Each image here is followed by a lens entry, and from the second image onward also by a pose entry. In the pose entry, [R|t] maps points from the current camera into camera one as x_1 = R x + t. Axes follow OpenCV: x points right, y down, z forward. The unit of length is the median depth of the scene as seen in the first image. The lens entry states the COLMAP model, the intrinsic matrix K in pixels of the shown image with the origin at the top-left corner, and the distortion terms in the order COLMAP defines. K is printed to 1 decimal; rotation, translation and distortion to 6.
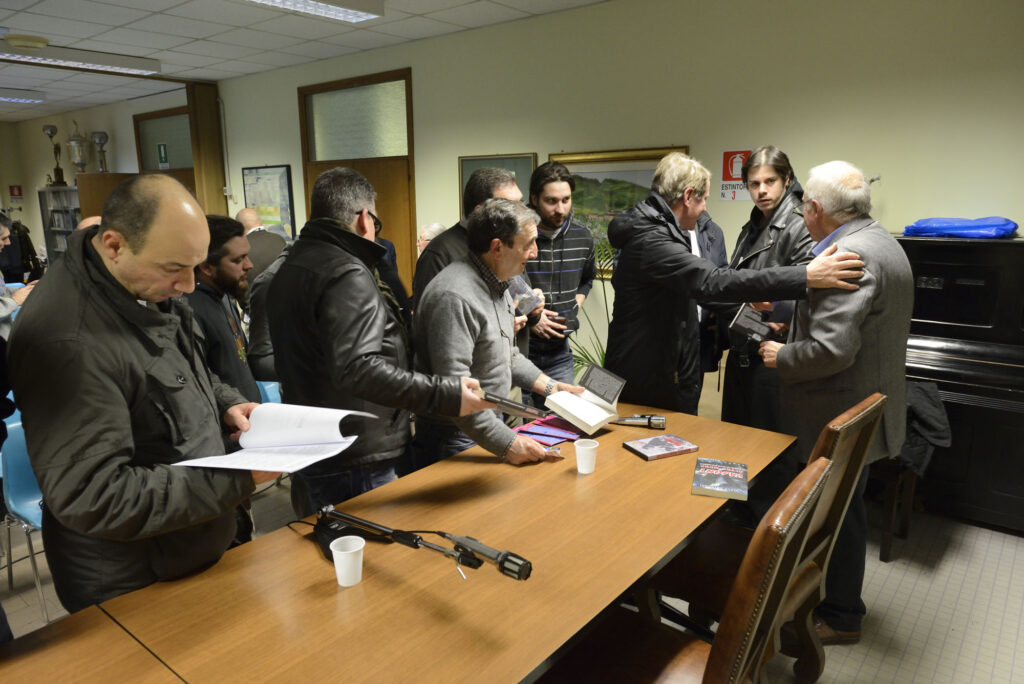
lens RADIAL K [[710.5, 0, 512.0], [0, 710.5, 342.0], [0, 0, 1]] dist [-0.004073, 0.004093]
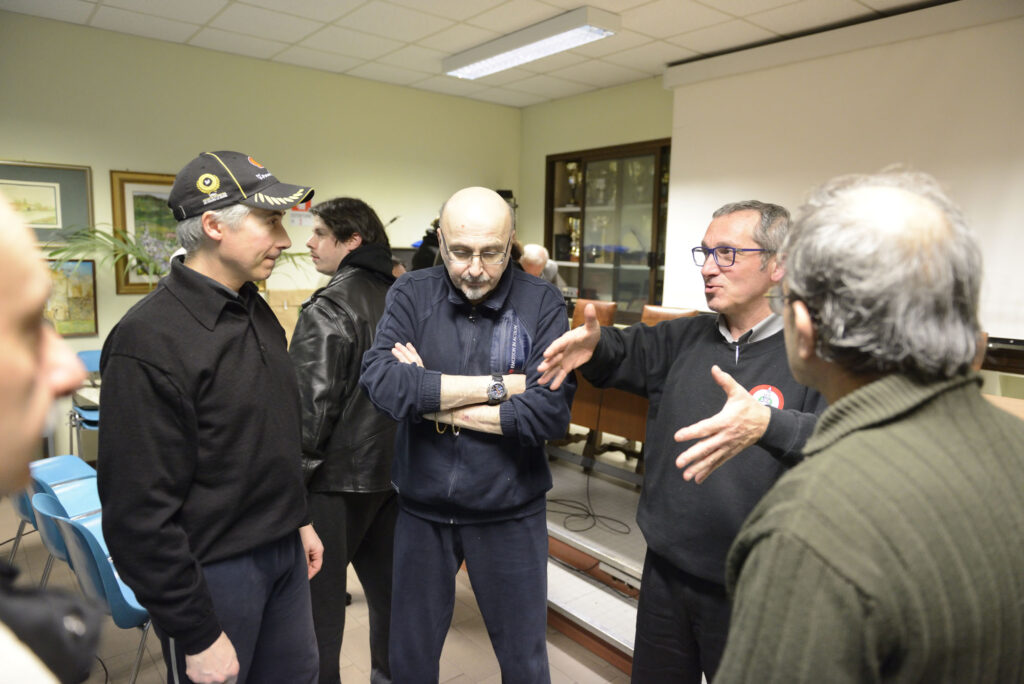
lens RADIAL K [[710.5, 0, 512.0], [0, 710.5, 342.0], [0, 0, 1]] dist [-0.004073, 0.004093]
pose [[0.190024, -0.104863, 0.976163, -1.242793], [0.184630, 0.980357, 0.069373, -0.000475], [-0.964263, 0.167047, 0.205652, 0.473500]]
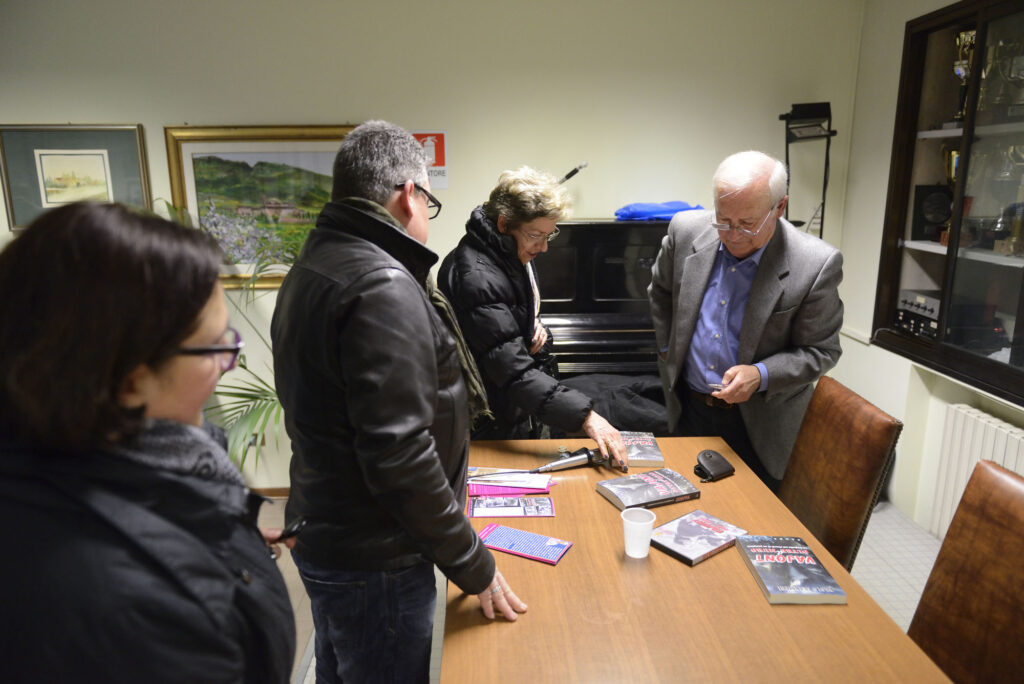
lens RADIAL K [[710.5, 0, 512.0], [0, 710.5, 342.0], [0, 0, 1]] dist [-0.004073, 0.004093]
pose [[0.747864, -0.137488, 0.649459, -0.283143], [0.135736, 0.989319, 0.053133, -0.053052], [-0.649828, 0.048418, 0.758538, 0.336873]]
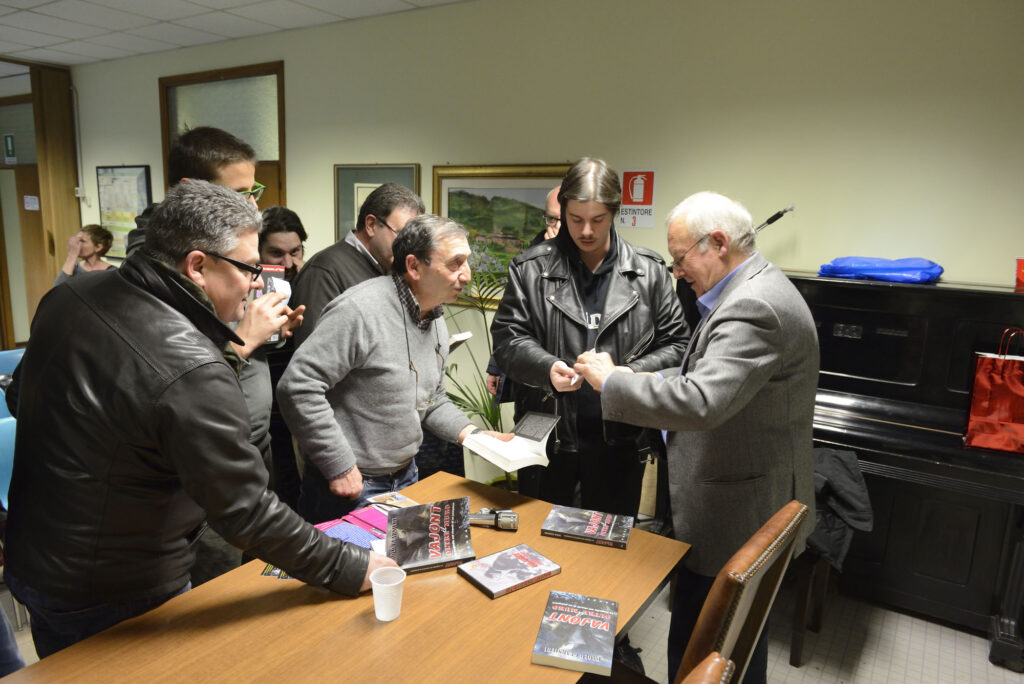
lens RADIAL K [[710.5, 0, 512.0], [0, 710.5, 342.0], [0, 0, 1]] dist [-0.004073, 0.004093]
pose [[0.993674, 0.022641, 0.109996, 0.087797], [-0.020031, 0.999493, -0.024767, -0.041491], [-0.110501, 0.022407, 0.993623, 0.187073]]
